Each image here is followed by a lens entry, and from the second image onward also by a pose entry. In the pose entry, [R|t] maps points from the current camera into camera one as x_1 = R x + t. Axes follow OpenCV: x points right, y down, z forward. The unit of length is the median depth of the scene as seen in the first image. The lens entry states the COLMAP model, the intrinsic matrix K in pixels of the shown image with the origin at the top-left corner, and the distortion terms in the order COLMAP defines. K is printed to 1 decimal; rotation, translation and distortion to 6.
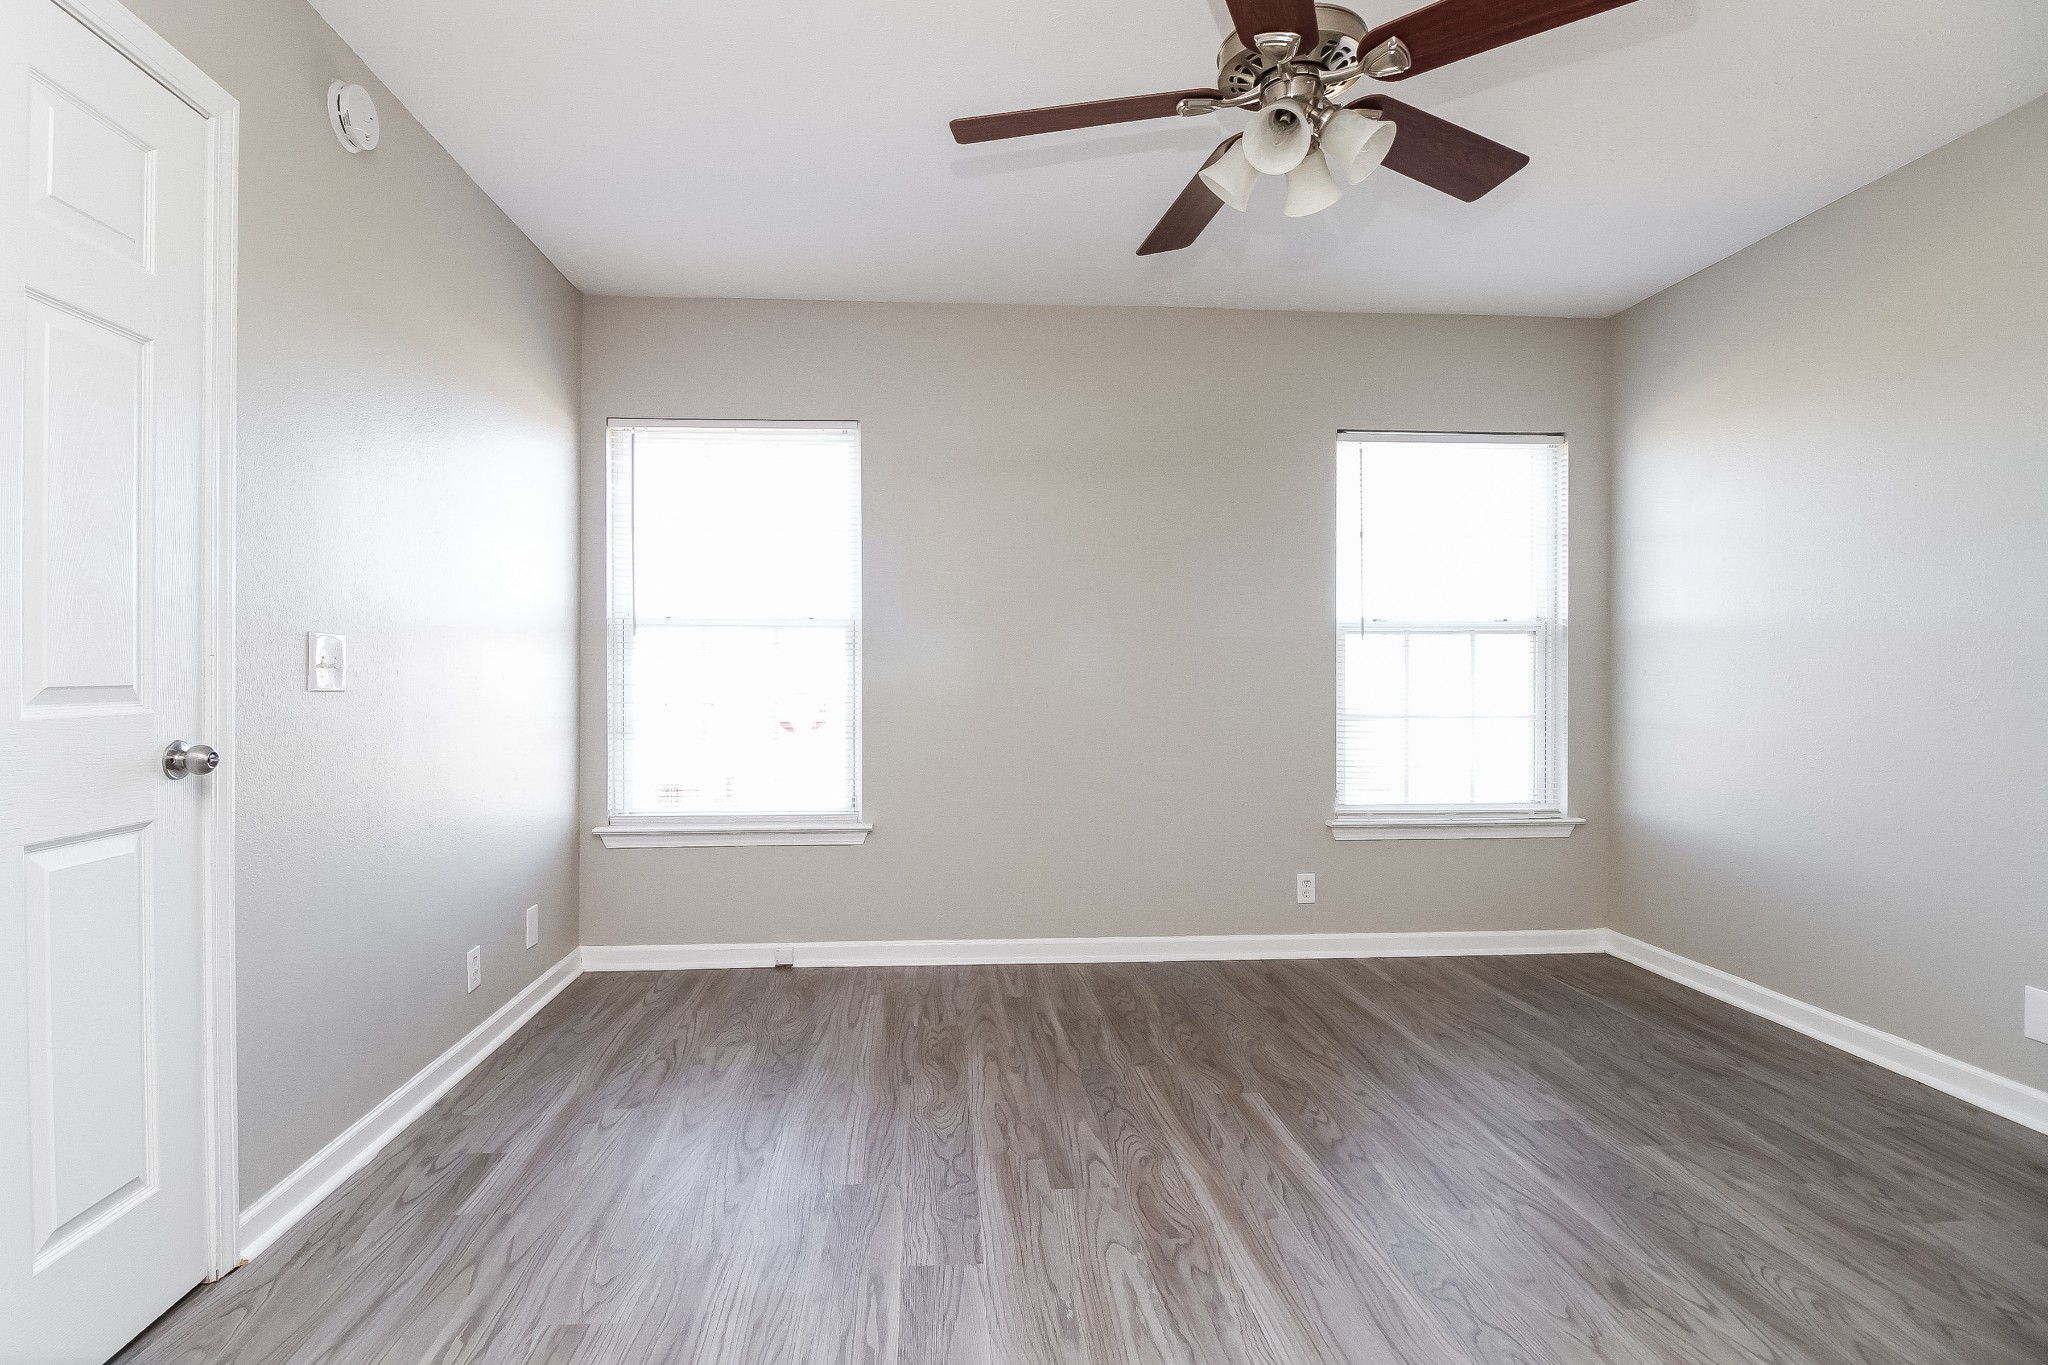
lens RADIAL K [[999.9, 0, 1037.0], [0, 999.9, 670.2], [0, 0, 1]] dist [-0.012887, -0.002636]
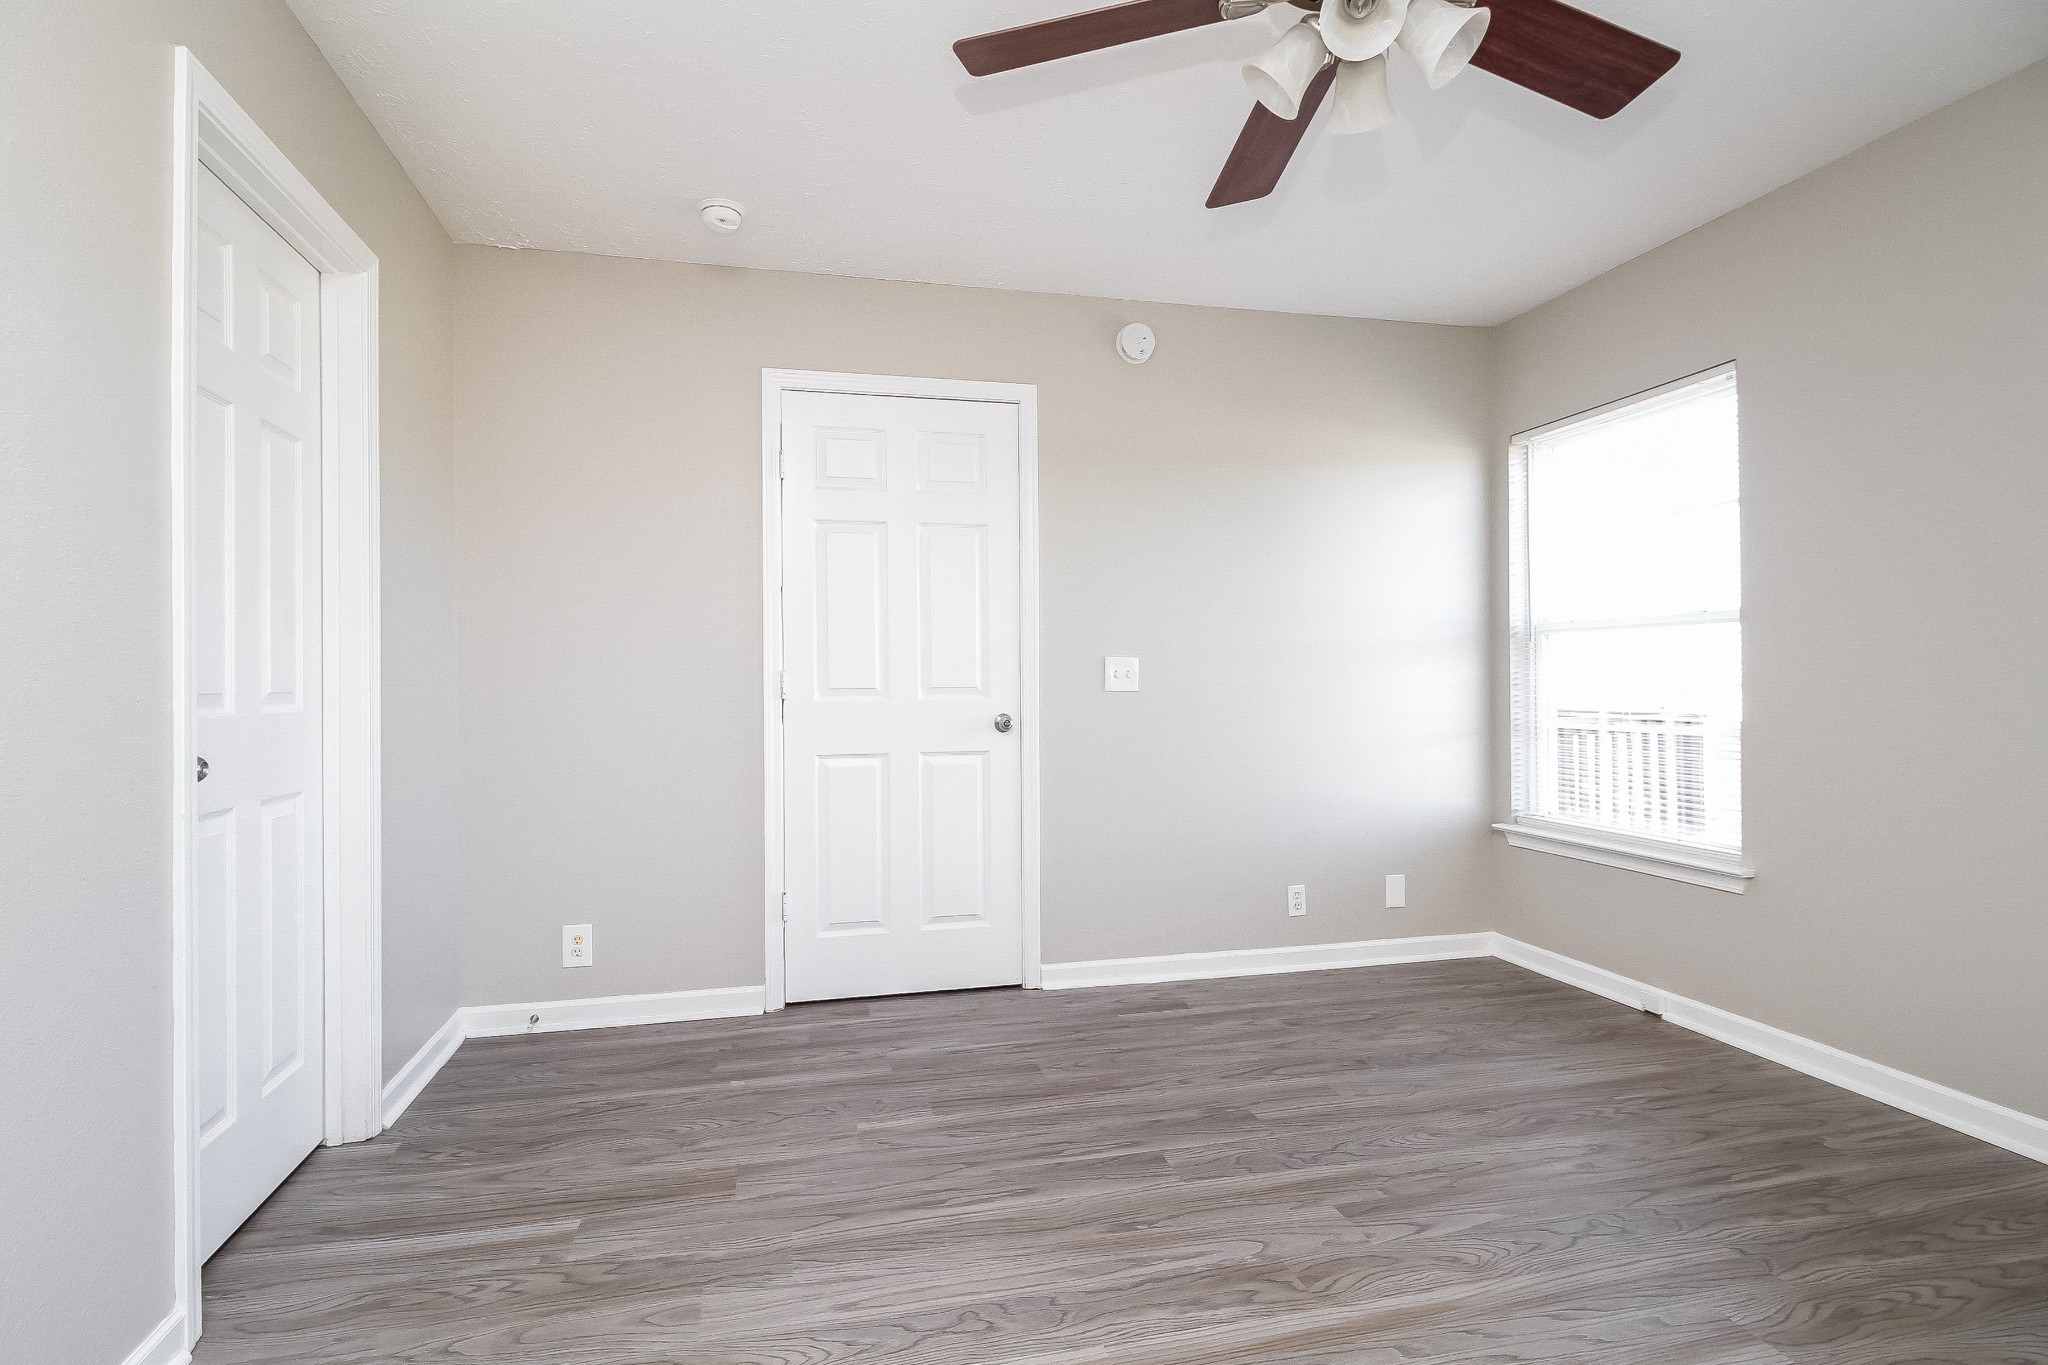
lens RADIAL K [[1057.2, 0, 1025.4], [0, 1057.2, 693.1], [0, 0, 1]] dist [-0.002616, -0.001005]
pose [[0.139979, 0.012502, -0.990076, 0.737951], [0.005358, 0.999896, 0.013384, -0.000583], [0.990140, -0.007178, 0.139897, 0.411562]]
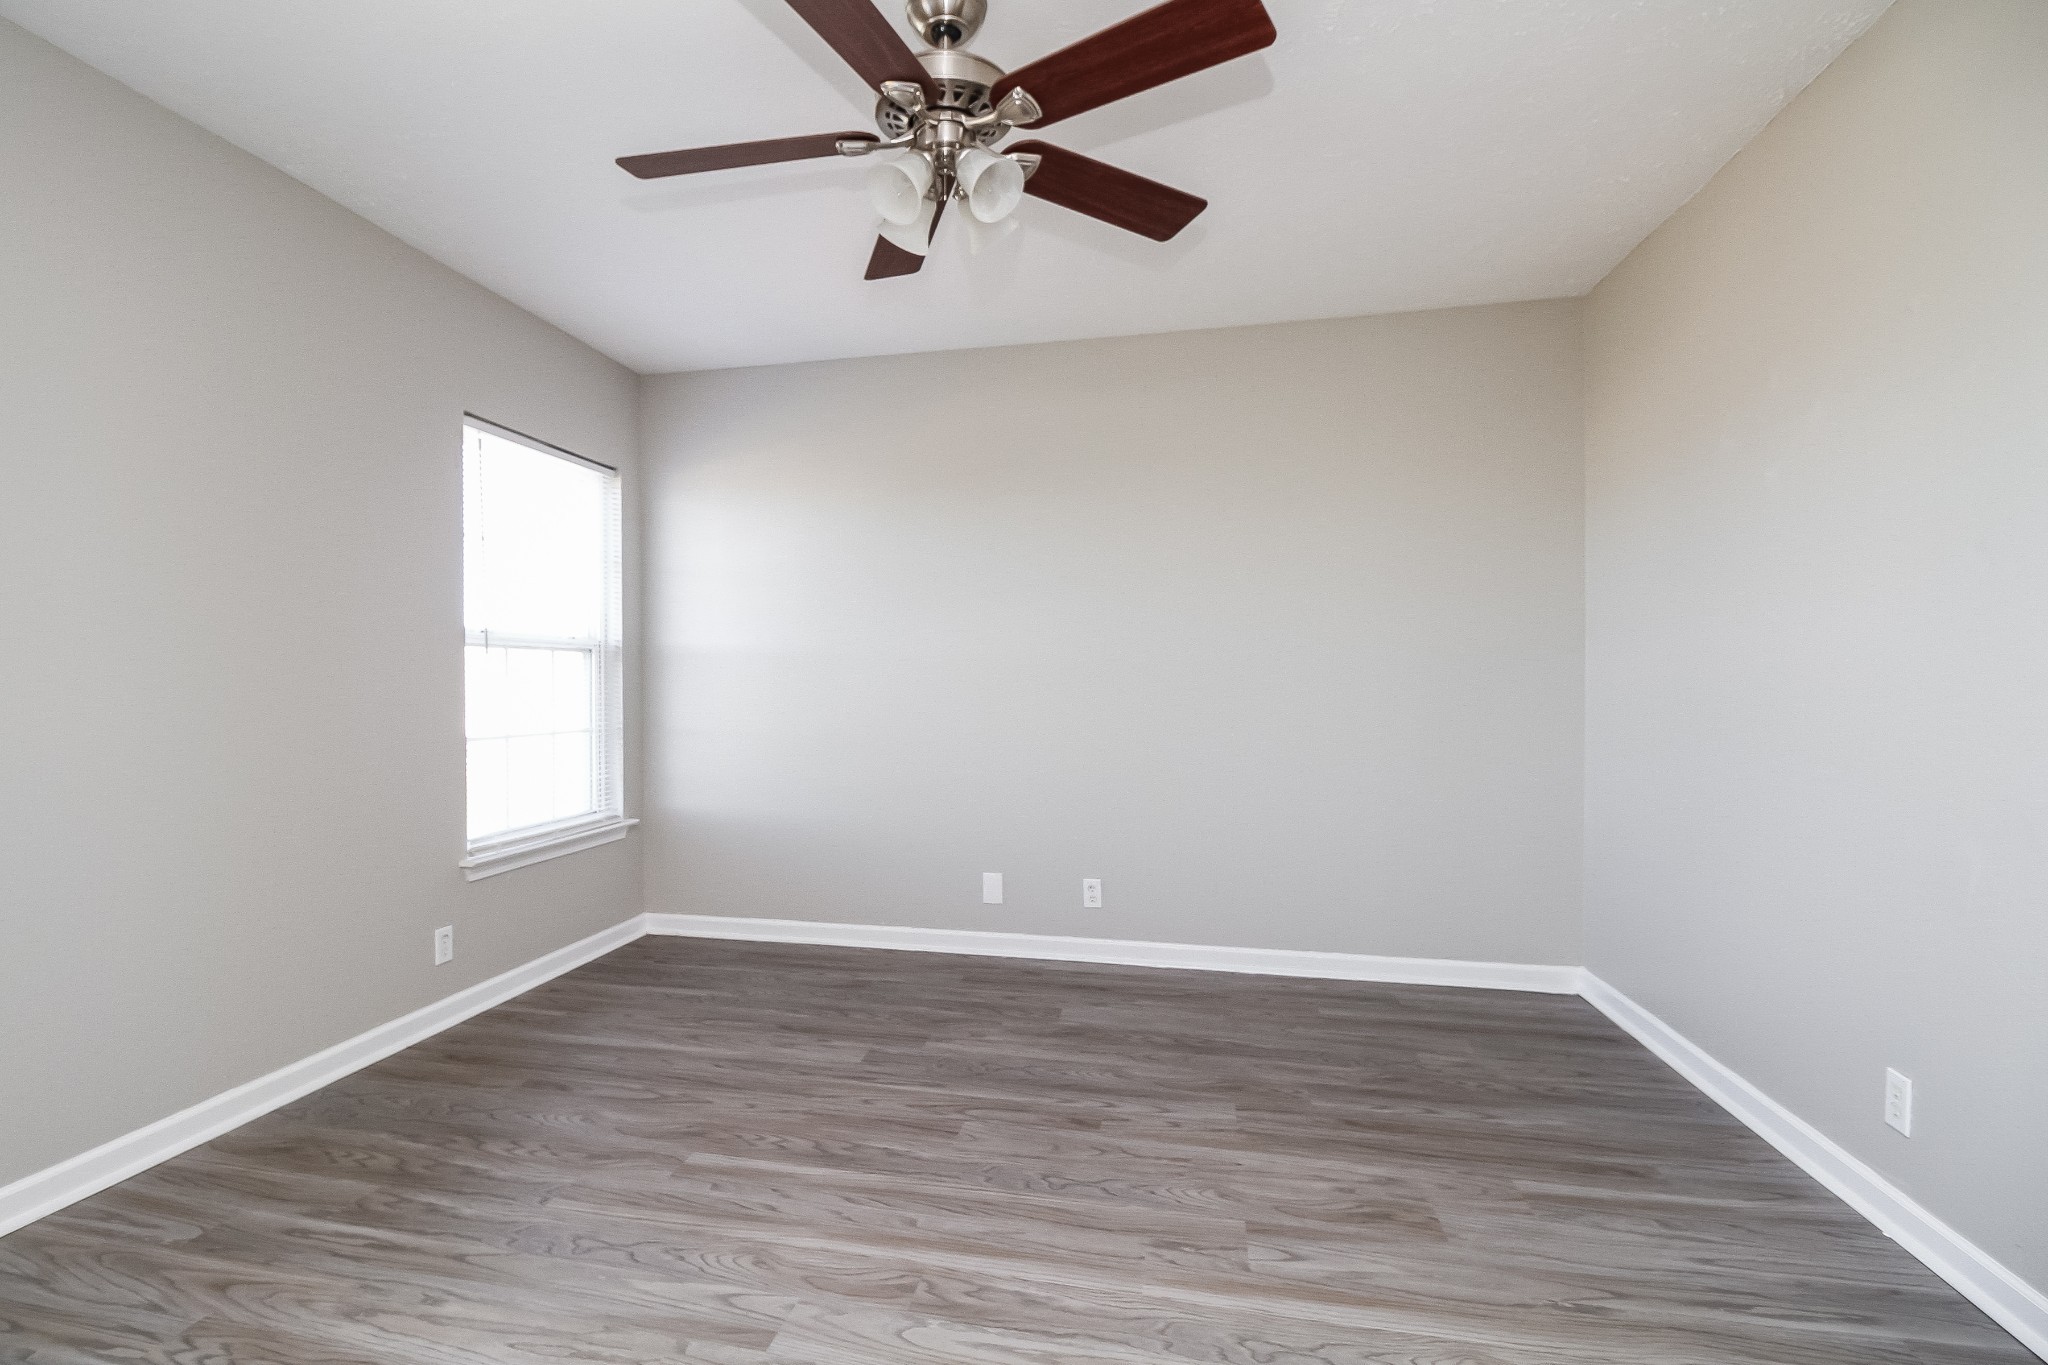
lens RADIAL K [[922.9, 0, 978.8], [0, 922.9, 696.2], [0, 0, 1]] dist [-0.003842, -0.001455]
pose [[0.331258, -0.014872, 0.943423, -0.450000], [0.001635, 0.999883, 0.015188, -0.006034], [-0.943539, -0.003489, 0.331243, 0.444242]]
